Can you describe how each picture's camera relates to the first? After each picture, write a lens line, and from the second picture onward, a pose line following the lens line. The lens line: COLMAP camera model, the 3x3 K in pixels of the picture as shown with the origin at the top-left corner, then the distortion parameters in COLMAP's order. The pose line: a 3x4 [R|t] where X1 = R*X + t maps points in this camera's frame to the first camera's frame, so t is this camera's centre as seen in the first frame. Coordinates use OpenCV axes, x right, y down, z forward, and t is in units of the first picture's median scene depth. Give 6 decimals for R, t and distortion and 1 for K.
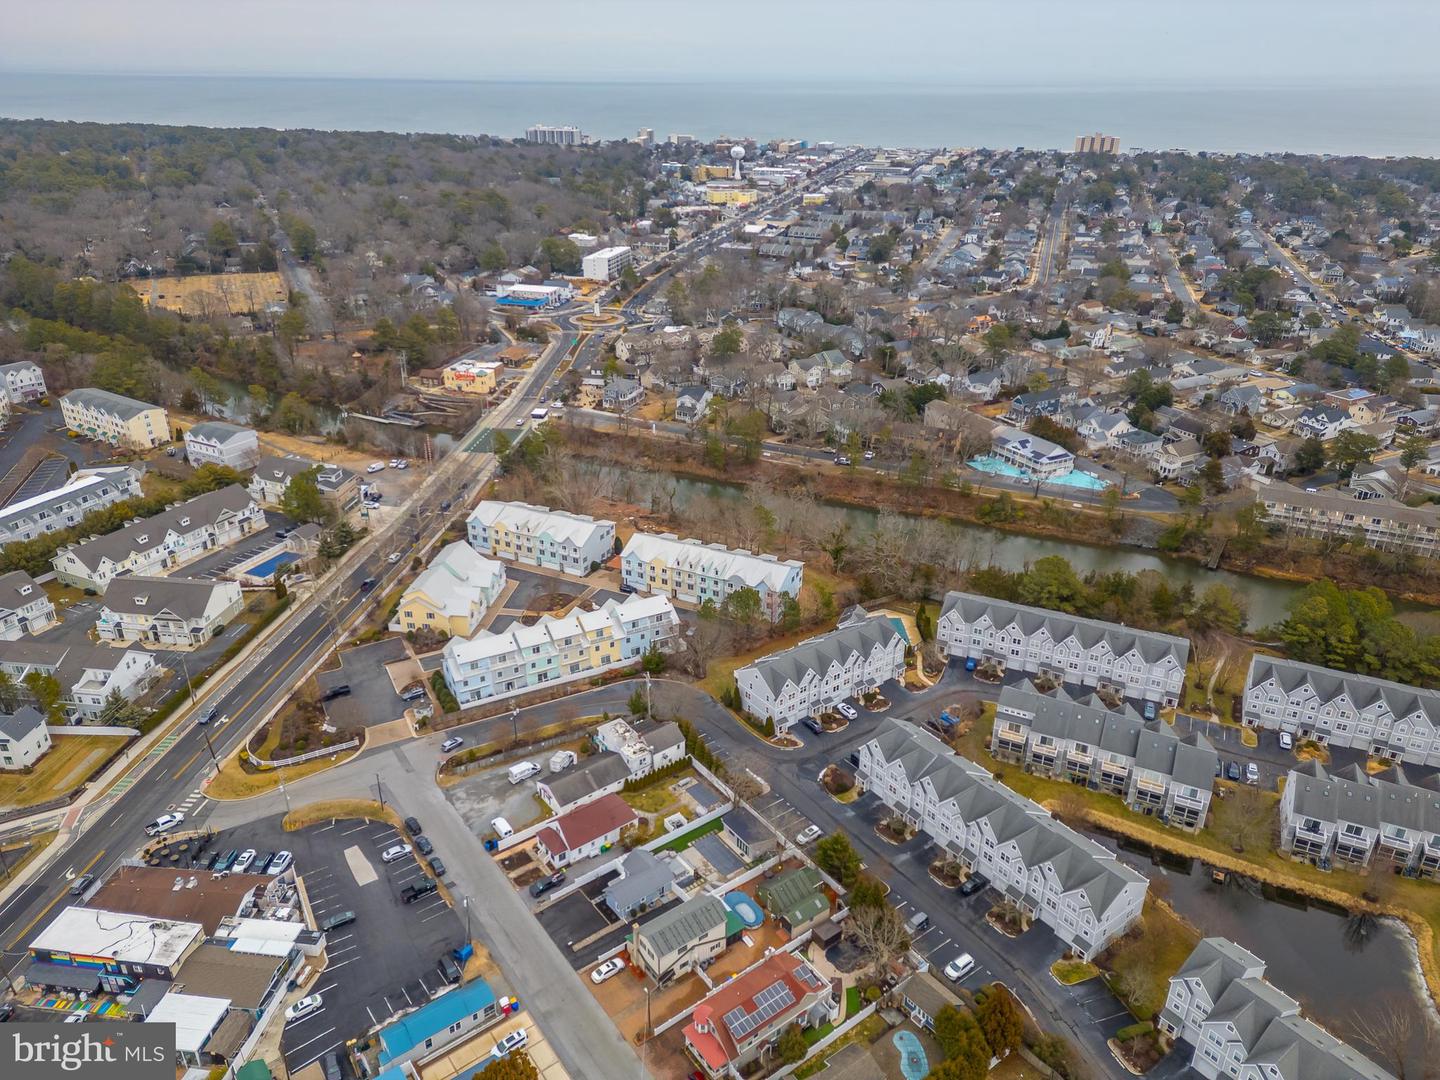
lens RADIAL K [[992.6, 0, 718.0], [0, 992.6, 539.8], [0, 0, 1]] dist [0.104286, -0.105726]
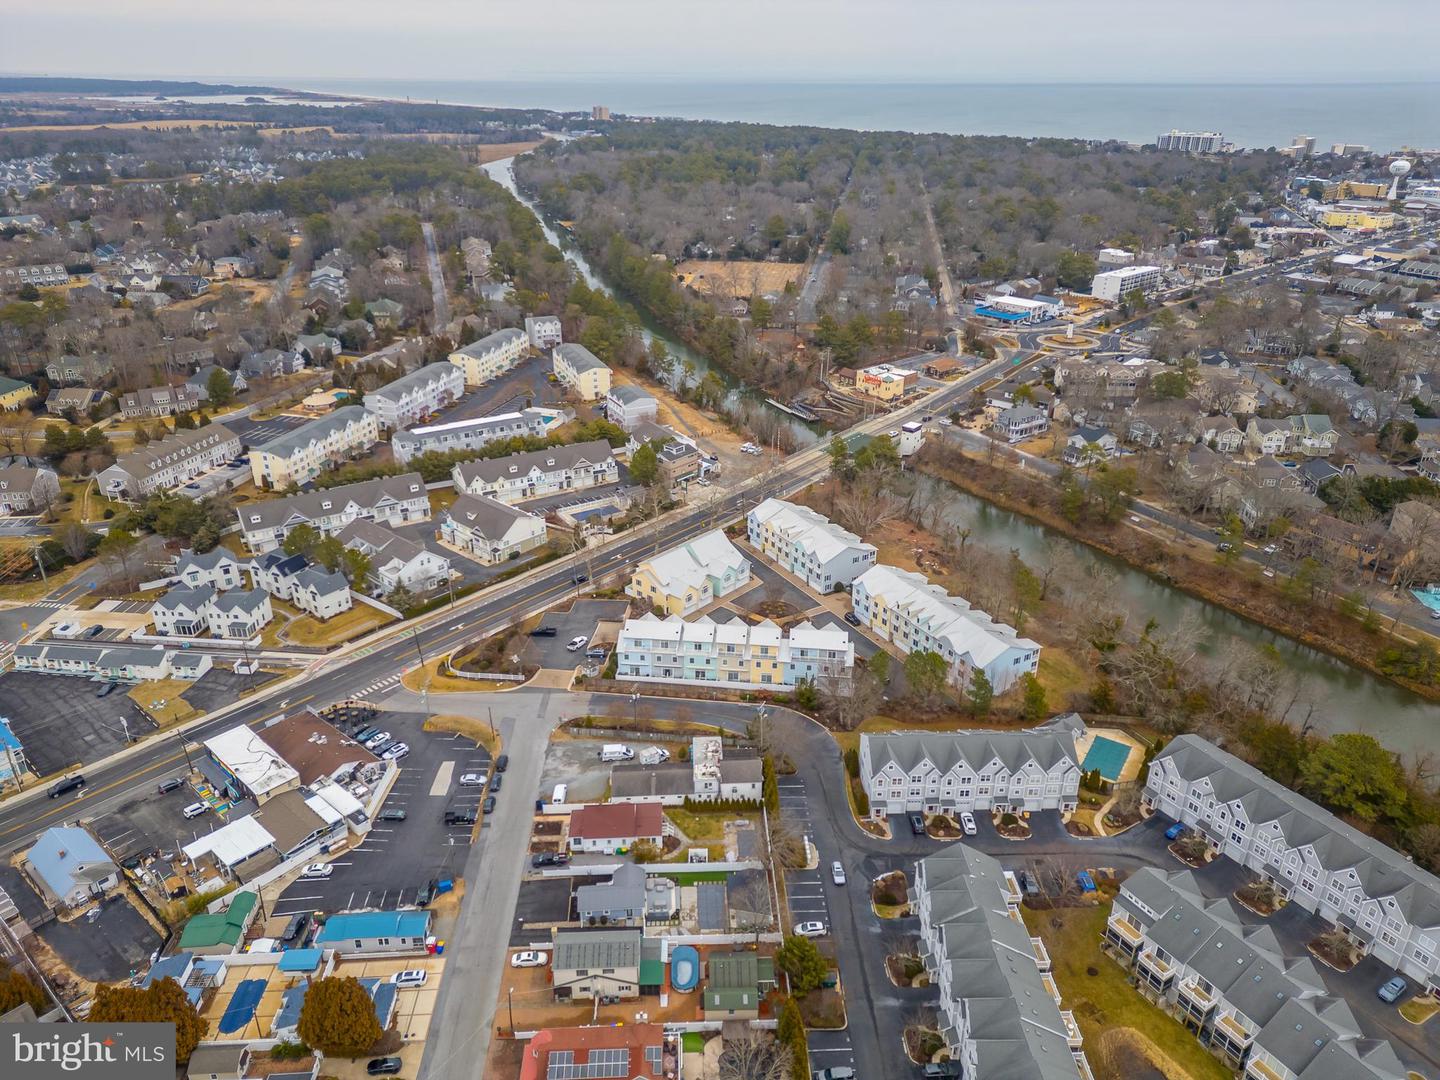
lens RADIAL K [[992.6, 0, 718.0], [0, 992.6, 539.8], [0, 0, 1]] dist [0.104286, -0.105726]
pose [[0.826382, 0.234989, -0.511735, 0.318912], [-0.236991, 0.969500, 0.062487, -0.061854], [0.510811, 0.069639, 0.856868, 0.134933]]
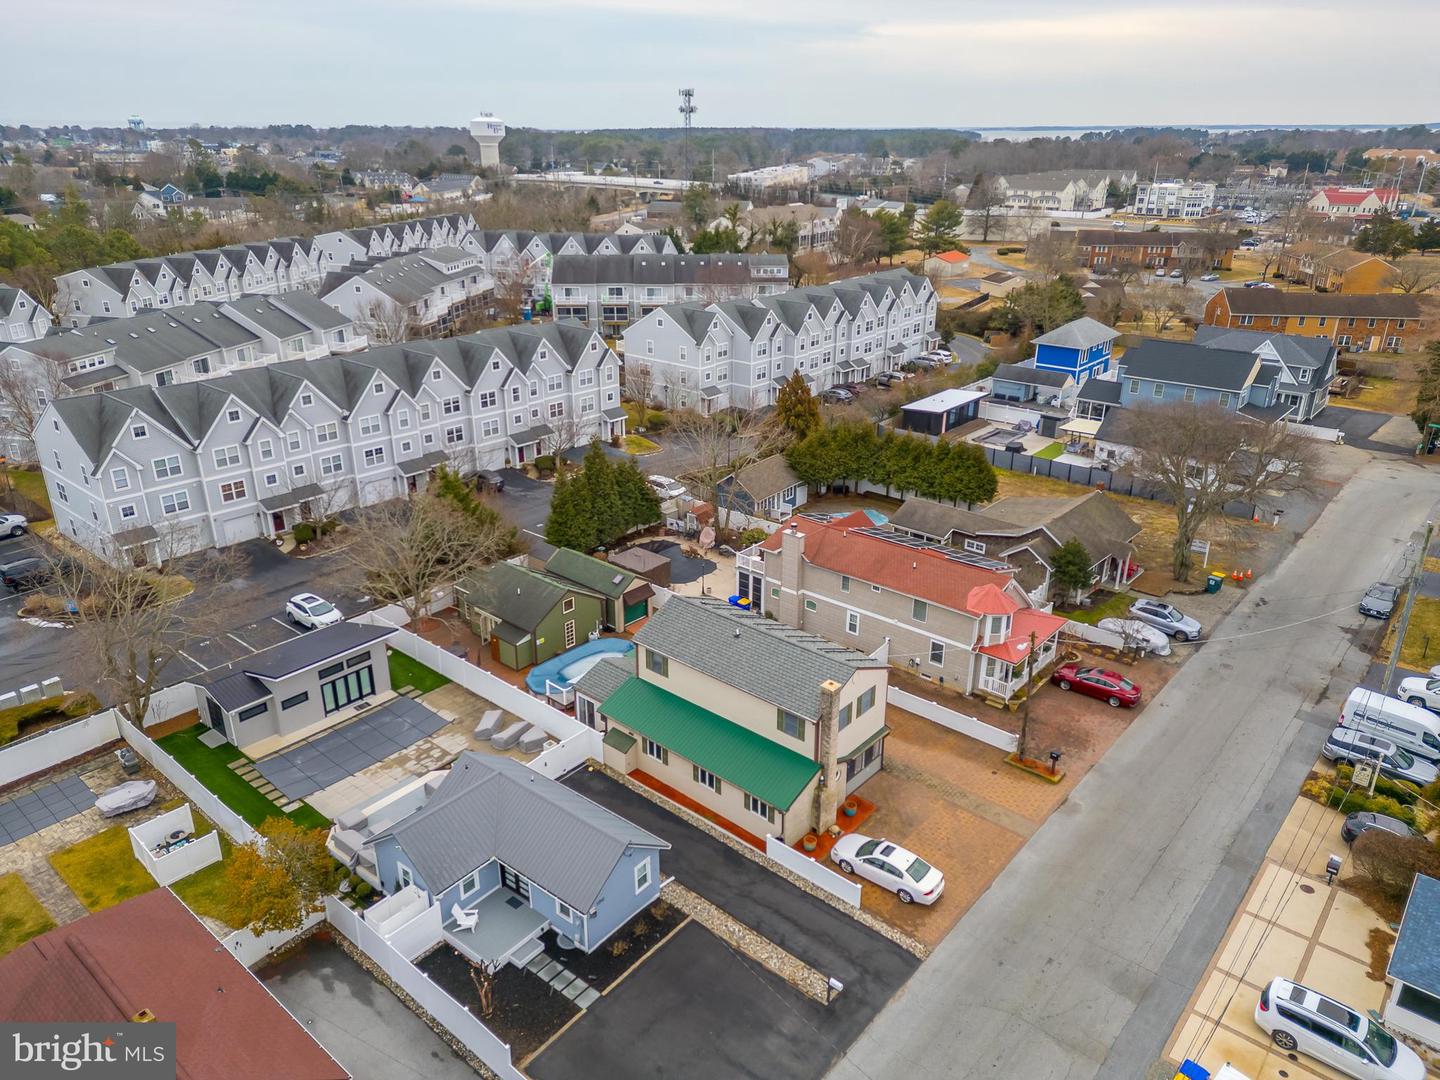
lens RADIAL K [[992.6, 0, 718.0], [0, 992.6, 539.8], [0, 0, 1]] dist [0.104286, -0.105726]
pose [[-0.220211, -0.377146, 0.899593, -0.227737], [0.409348, 0.801368, 0.436170, 0.132098], [-0.885405, 0.464296, -0.022087, 0.685777]]
